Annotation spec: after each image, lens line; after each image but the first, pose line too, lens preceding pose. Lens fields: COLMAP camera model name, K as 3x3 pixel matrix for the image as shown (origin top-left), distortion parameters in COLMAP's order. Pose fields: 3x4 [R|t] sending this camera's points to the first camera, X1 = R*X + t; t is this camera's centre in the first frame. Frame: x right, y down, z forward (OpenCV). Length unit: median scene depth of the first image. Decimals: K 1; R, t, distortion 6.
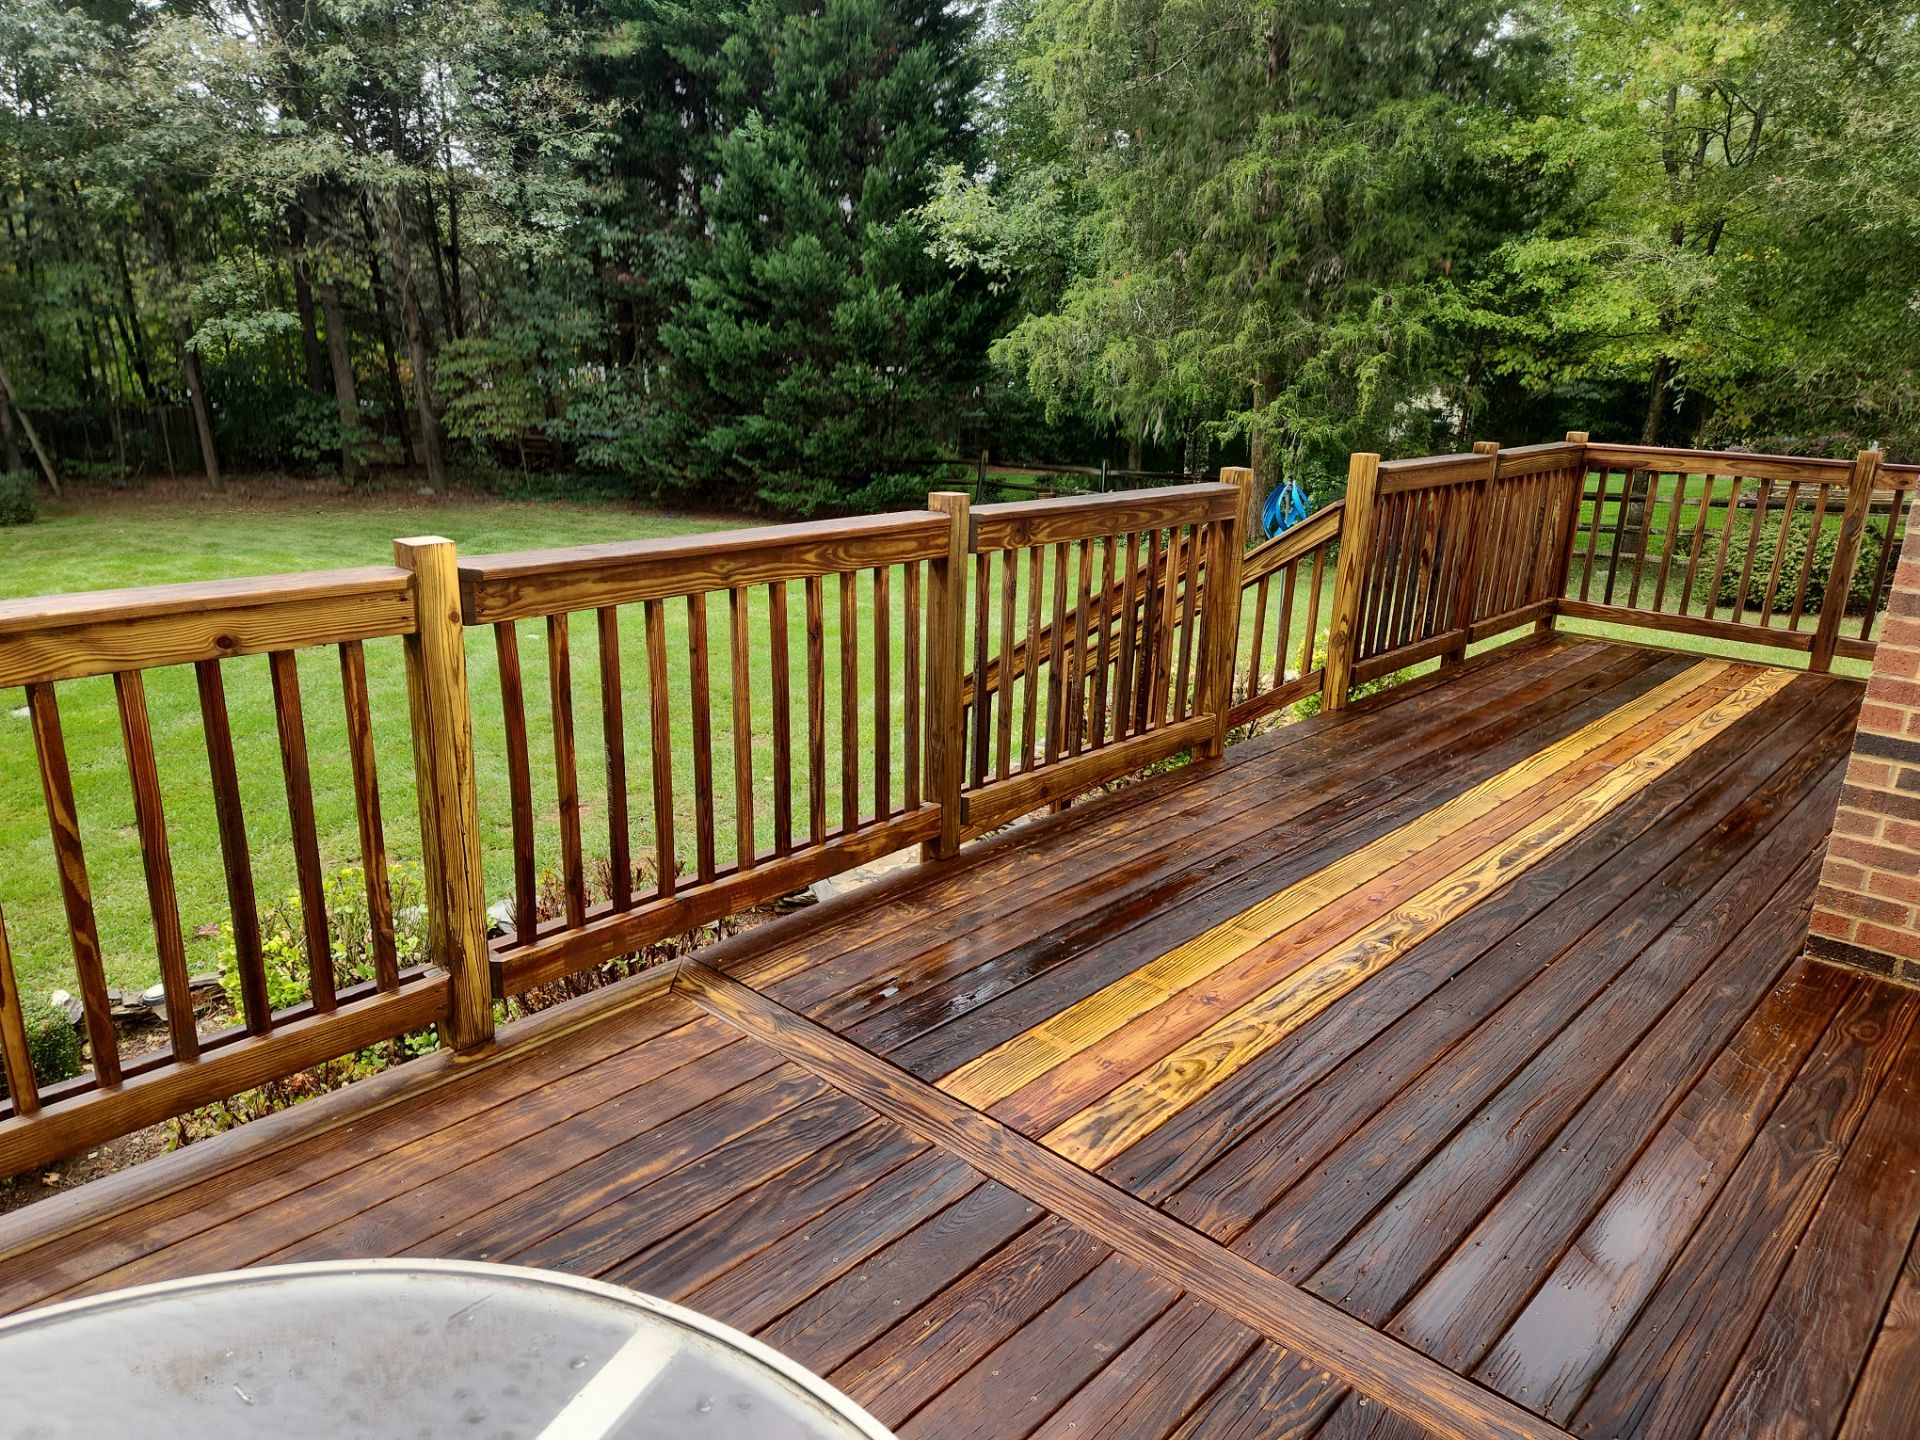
lens RADIAL K [[1286.7, 0, 950.7], [0, 1286.7, 726.0], [0, 0, 1]] dist [0.035706, -0.010778]
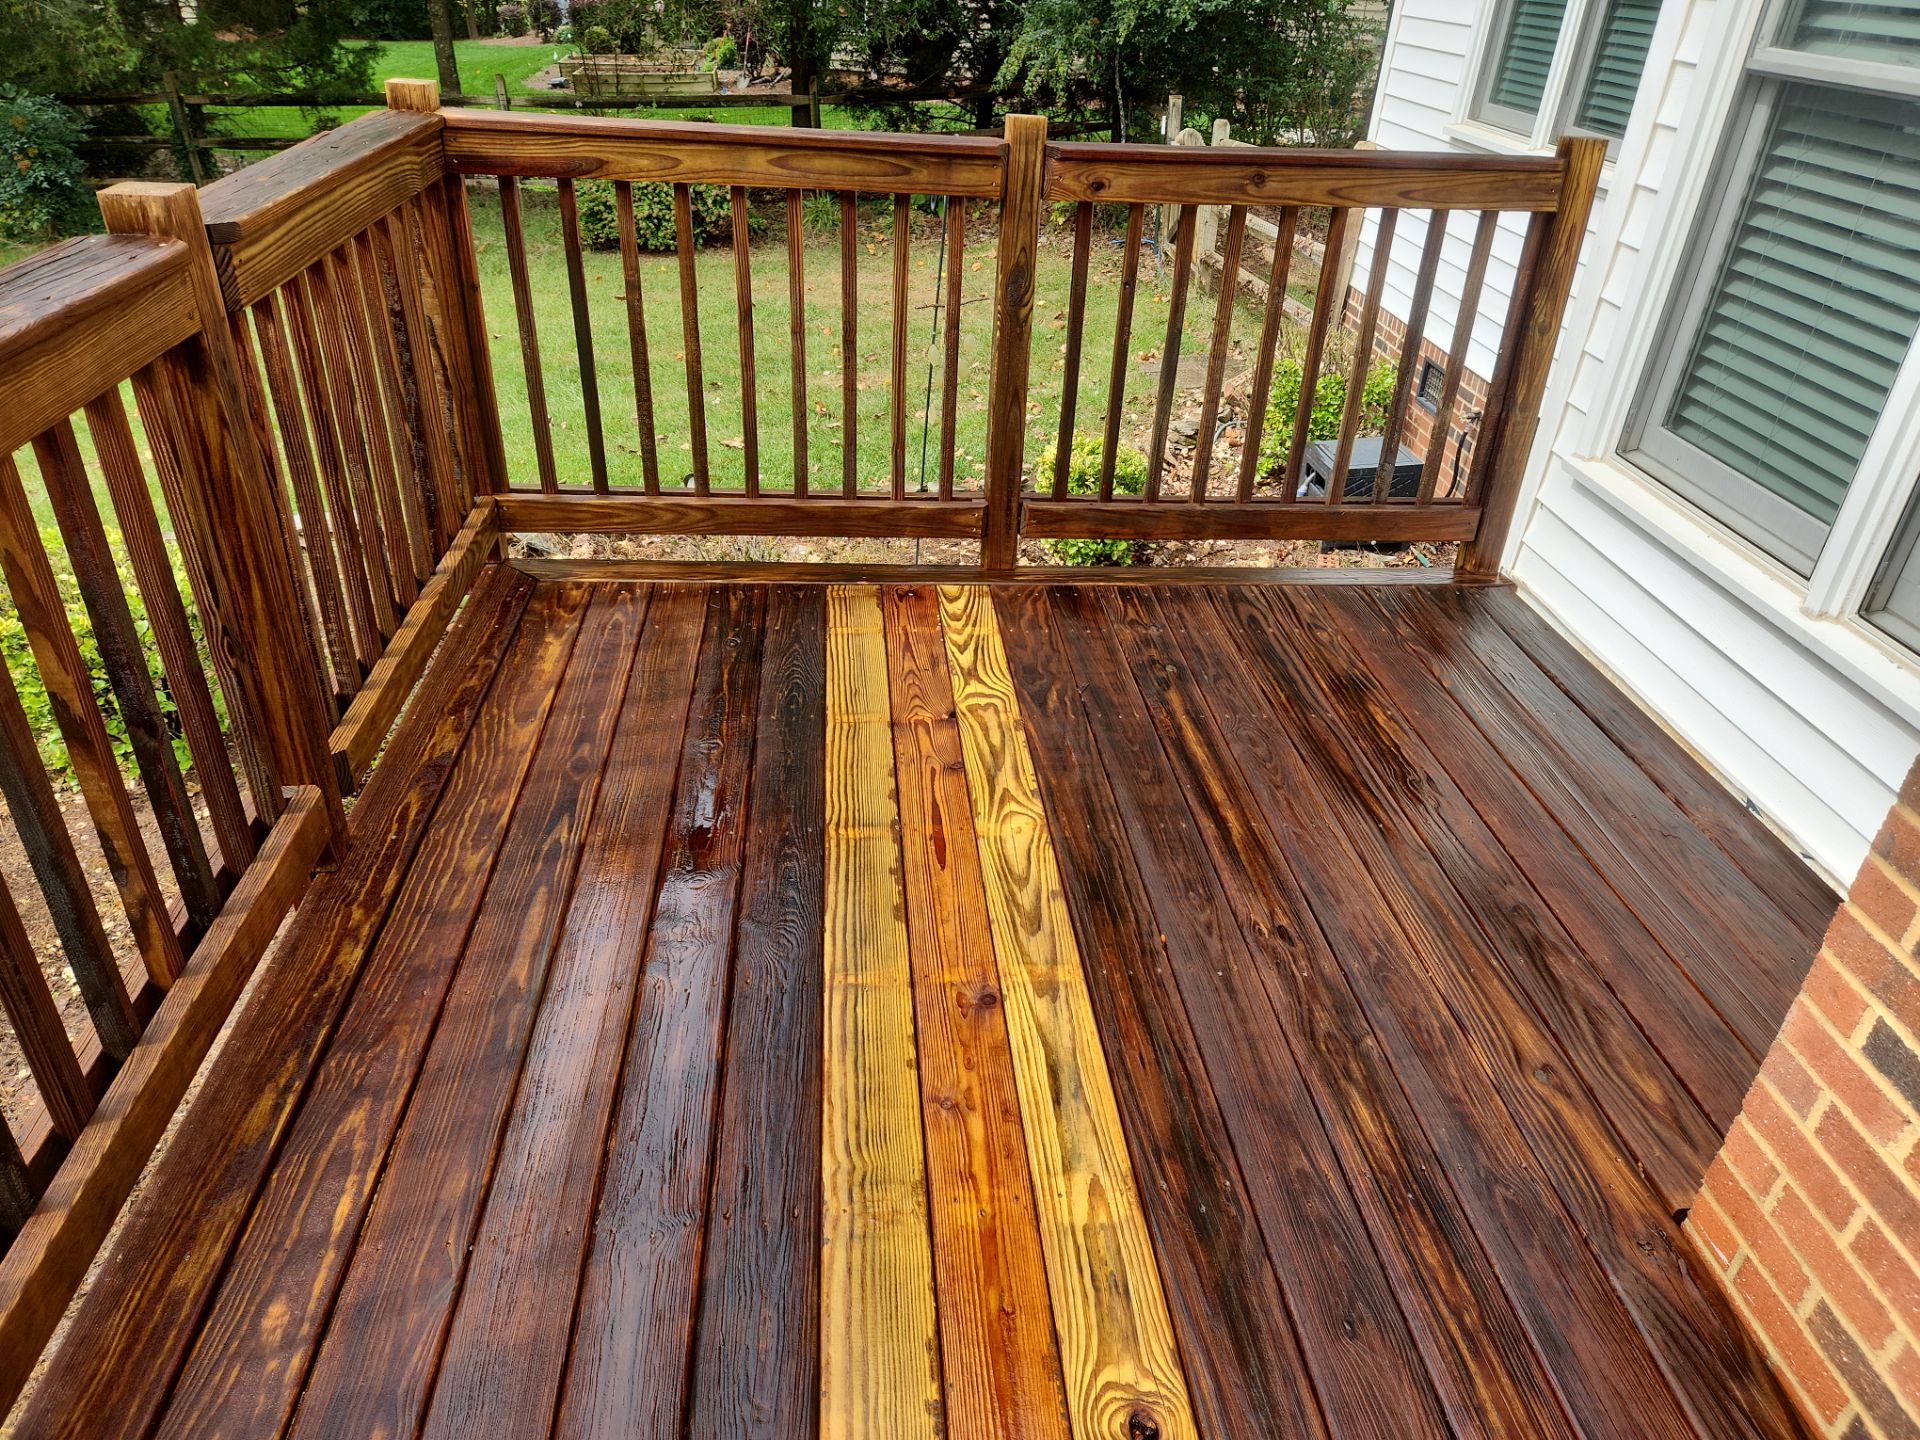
lens RADIAL K [[1286.7, 0, 960.2], [0, 1286.7, 724.2], [0, 0, 1]] dist [0.035706, -0.010778]
pose [[0.671578, -0.382501, 0.634567, 0.303550], [0.186951, 0.916210, 0.354414, -0.176868], [-0.716960, -0.119384, 0.686815, 0.660544]]
